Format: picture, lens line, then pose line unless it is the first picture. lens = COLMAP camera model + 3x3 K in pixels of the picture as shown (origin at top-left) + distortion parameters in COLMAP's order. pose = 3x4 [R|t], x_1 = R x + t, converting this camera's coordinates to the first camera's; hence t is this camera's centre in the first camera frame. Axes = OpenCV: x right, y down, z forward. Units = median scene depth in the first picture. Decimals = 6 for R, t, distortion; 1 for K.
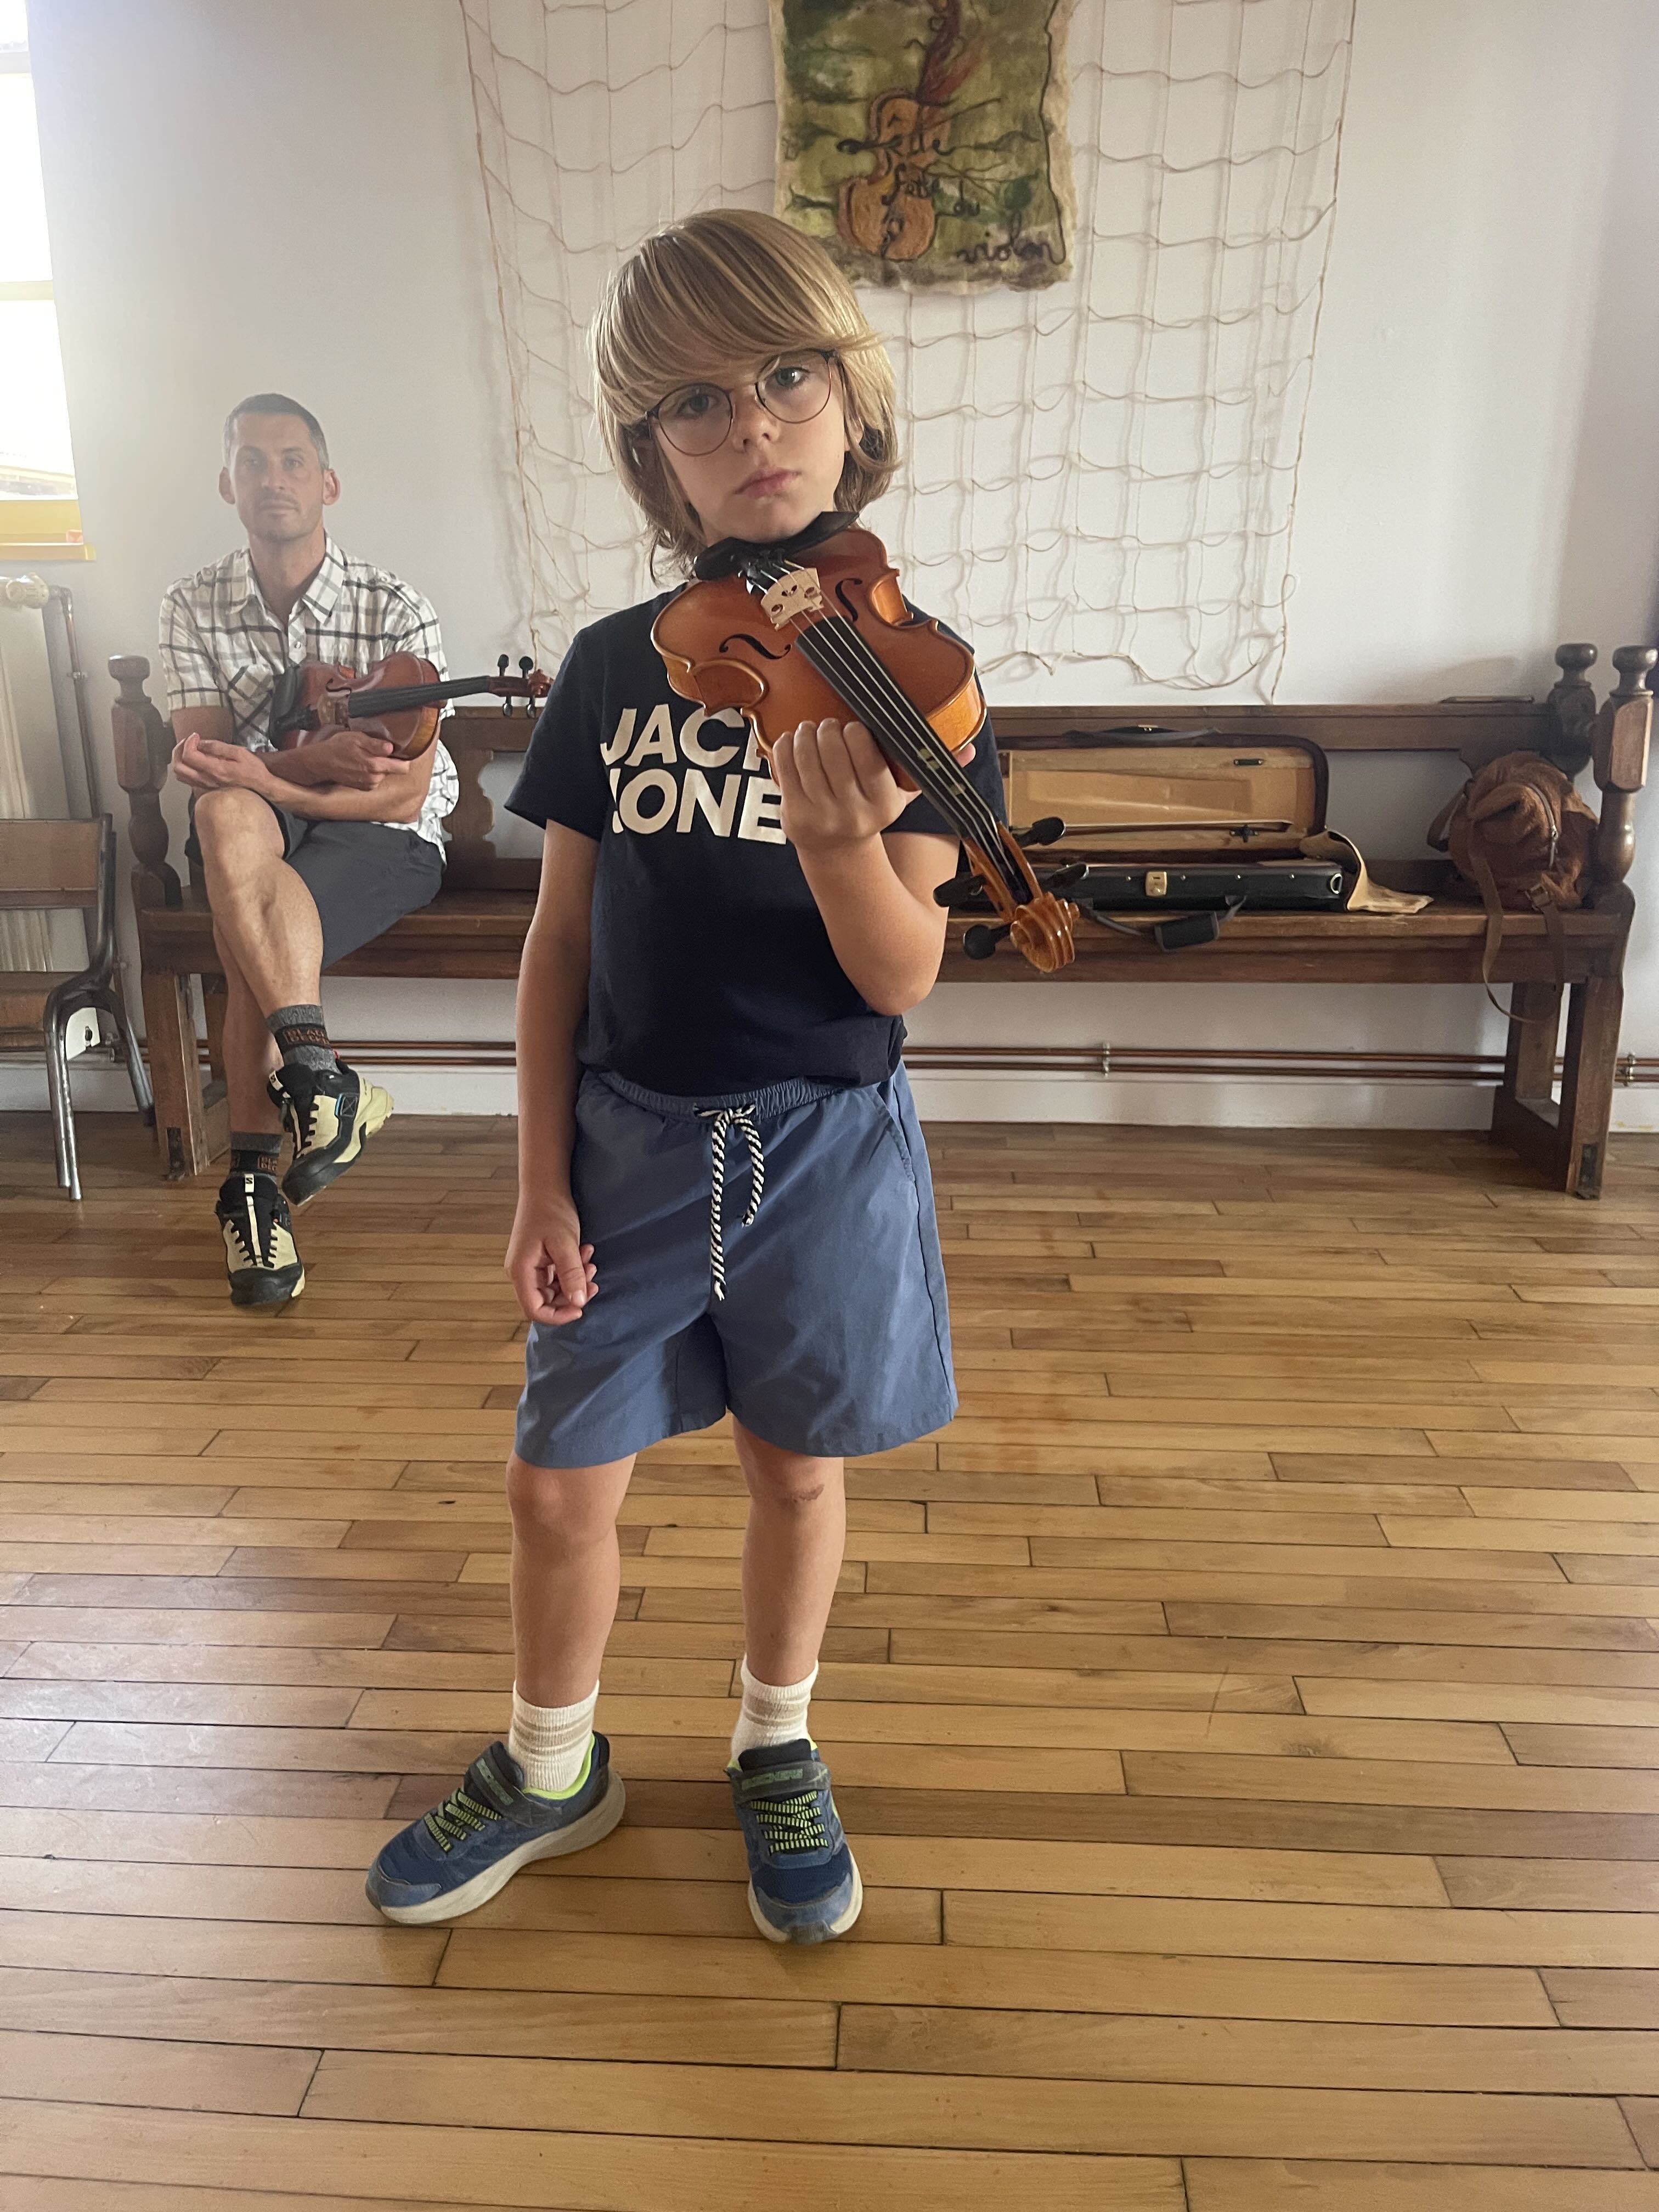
lens RADIAL K [[1683.7, 0, 809.3], [0, 1683.7, 1099.9], [0, 0, 1]] dist [0.054228, -0.069766]
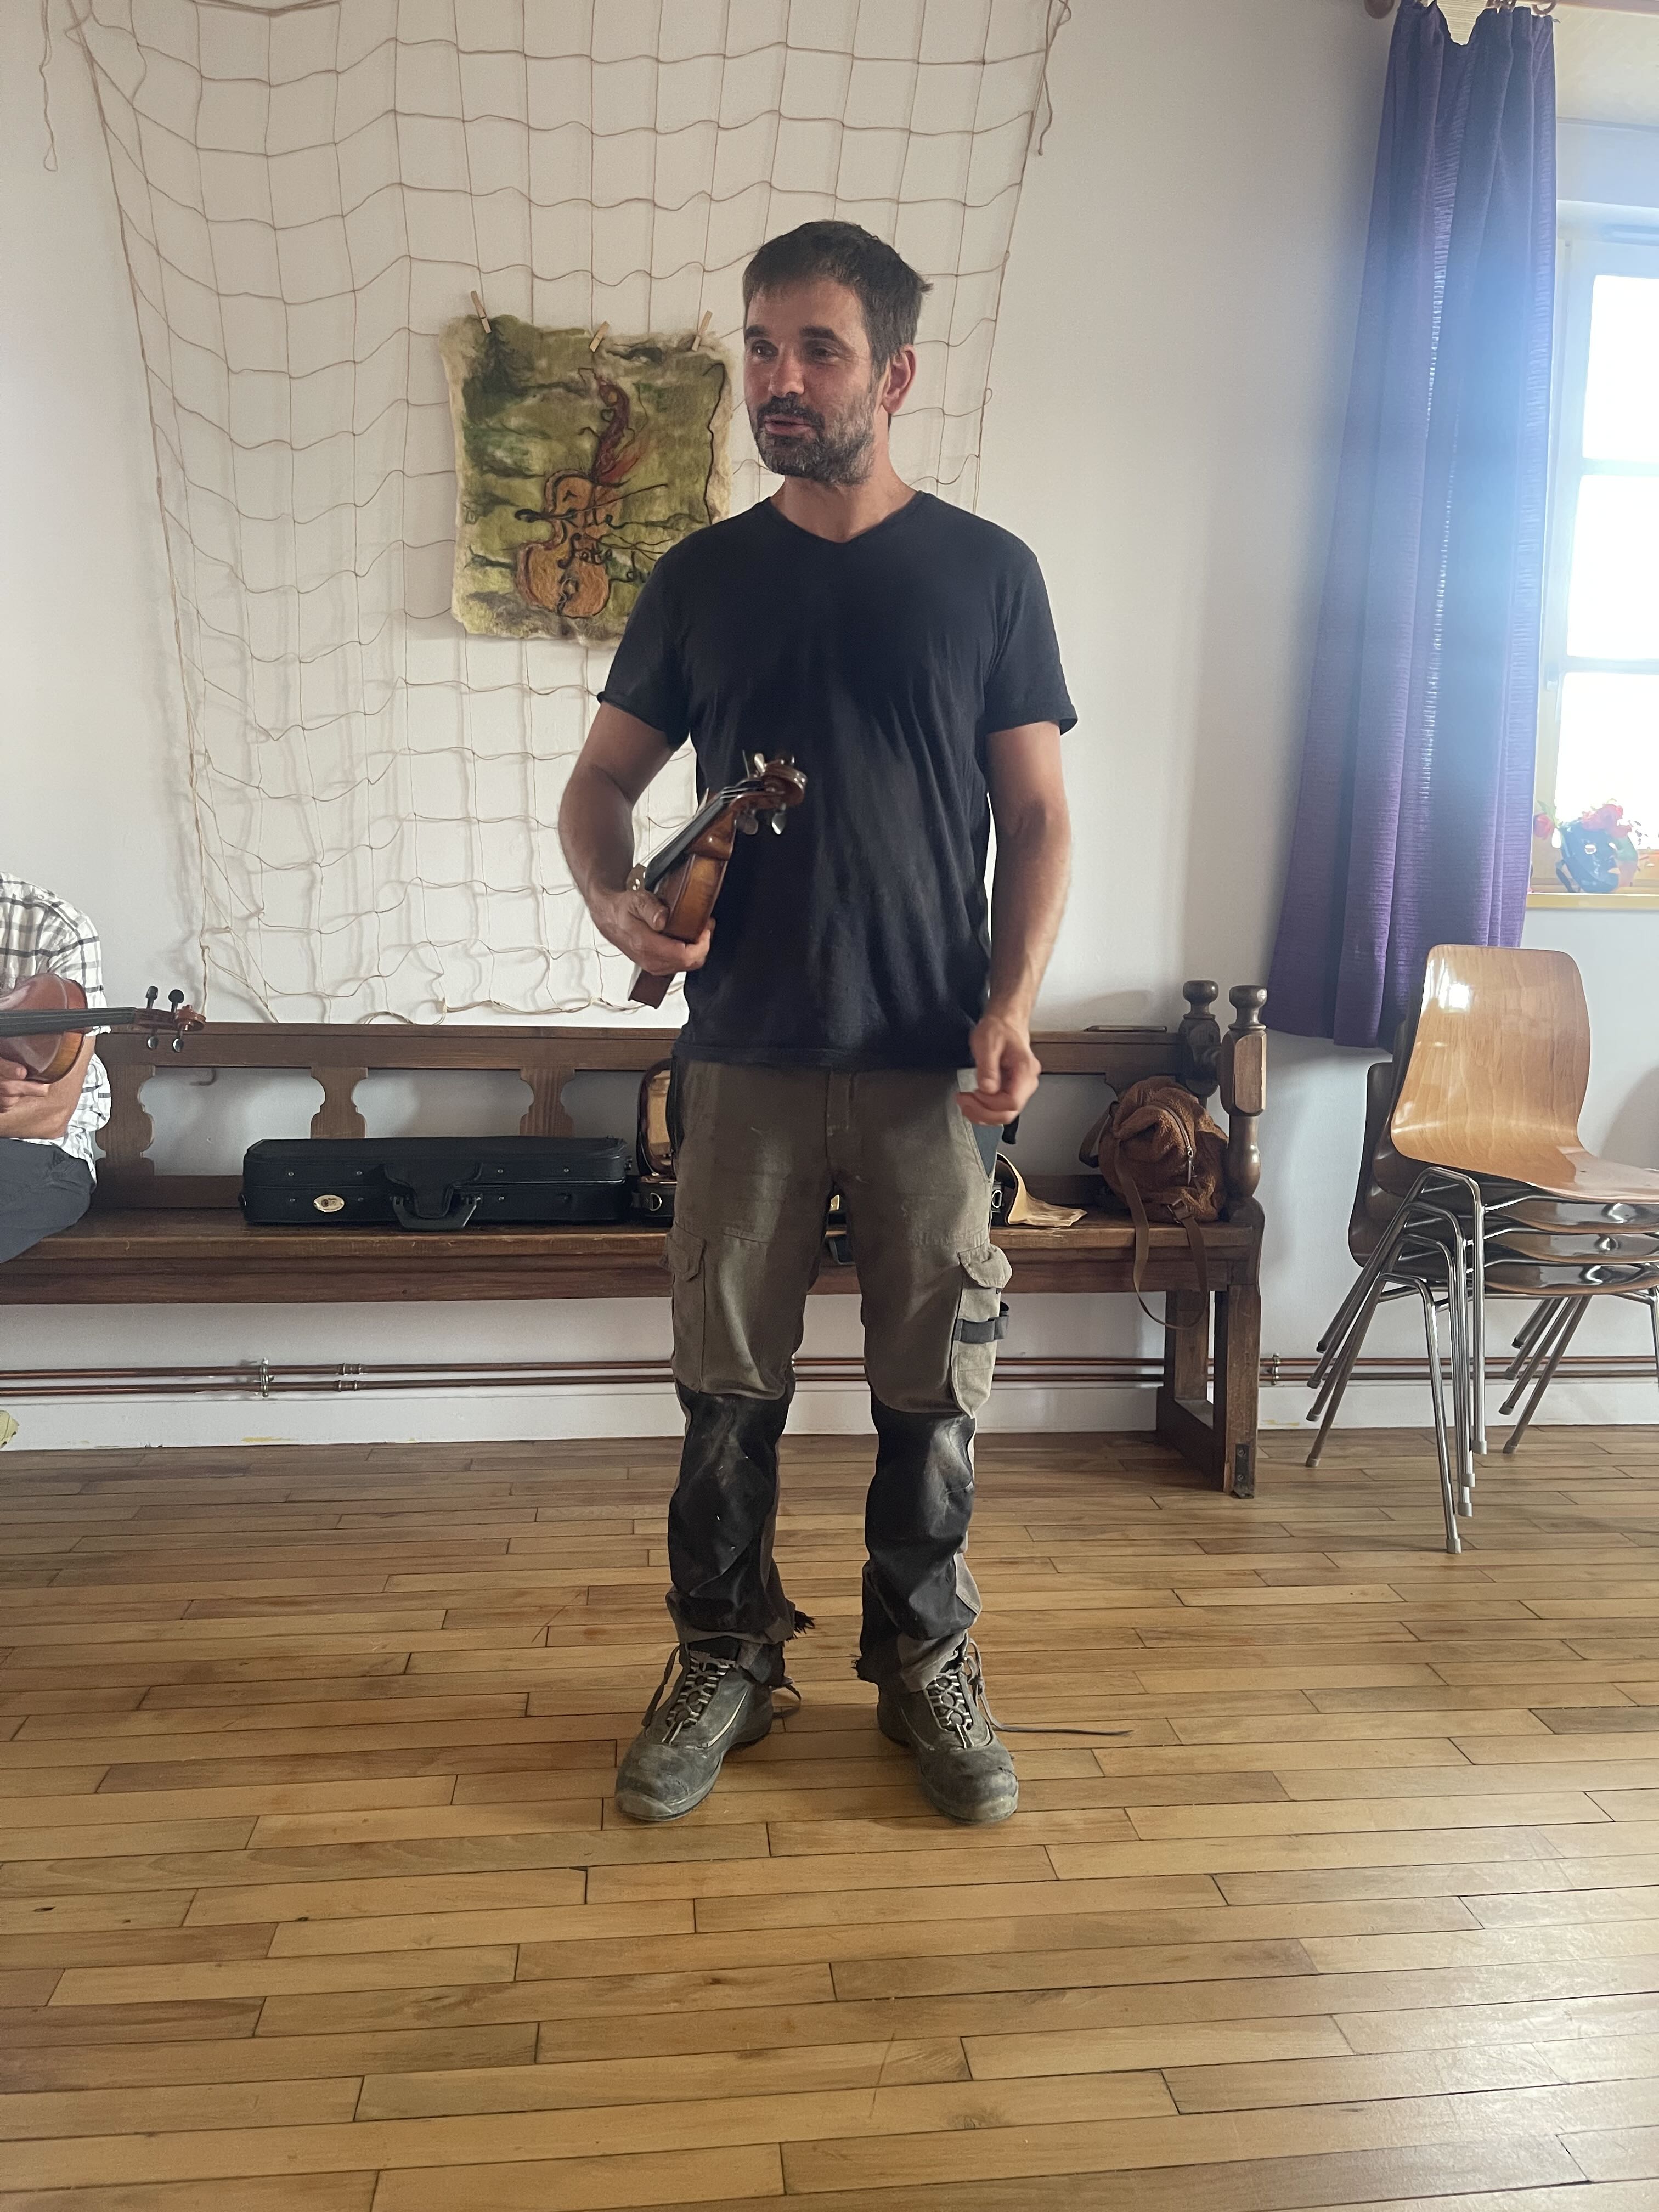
lens RADIAL K [[1683.7, 0, 831.0], [0, 1683.7, 1120.0], [0, 0, 1]] dist [0.054228, -0.069766]
pose [[0.984014, 0.002213, 0.178076, 0.023086], [0.026357, 0.987101, -0.157915, -0.013749], [-0.176128, 0.160084, 0.971263, -0.005233]]
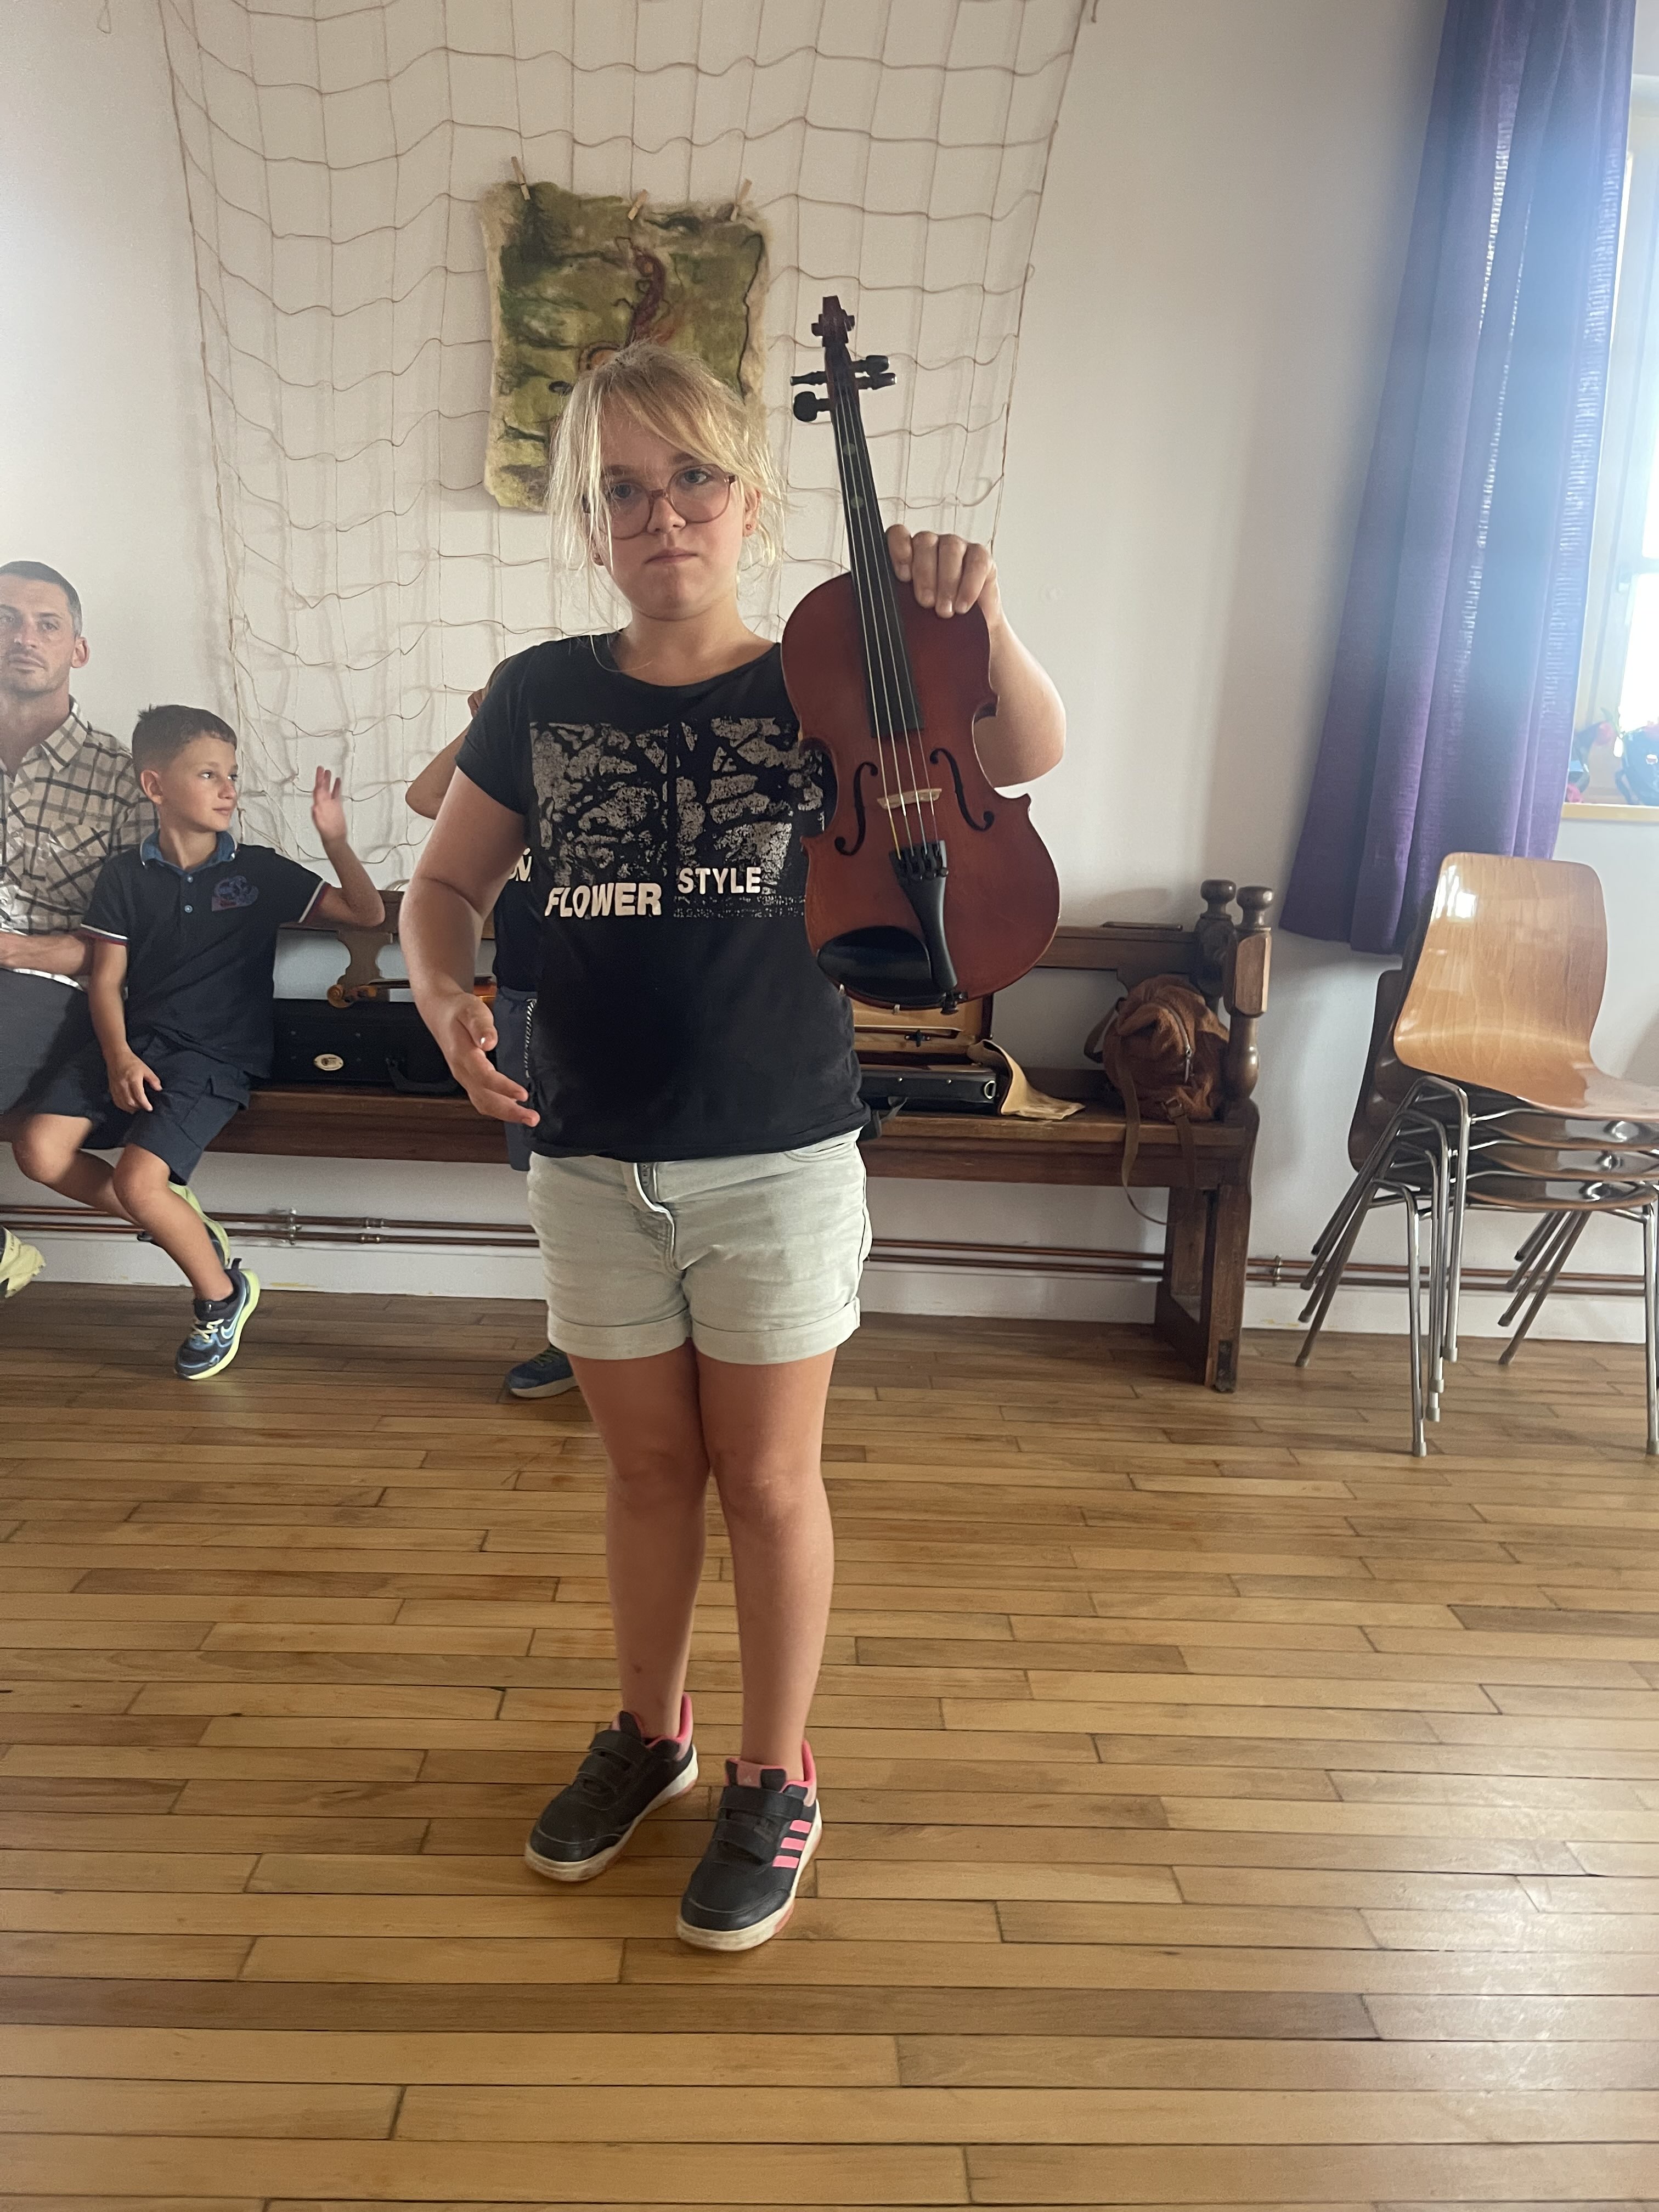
lens RADIAL K [[1683.7, 0, 849.7], [0, 1683.7, 1114.0], [0, 0, 1]] dist [0.054228, -0.069766]
pose [[0.992300, 0.037961, 0.117897, 0.096900], [-0.026748, 0.995092, -0.095271, -0.008225], [-0.120935, 0.091384, 0.988445, -0.037987]]
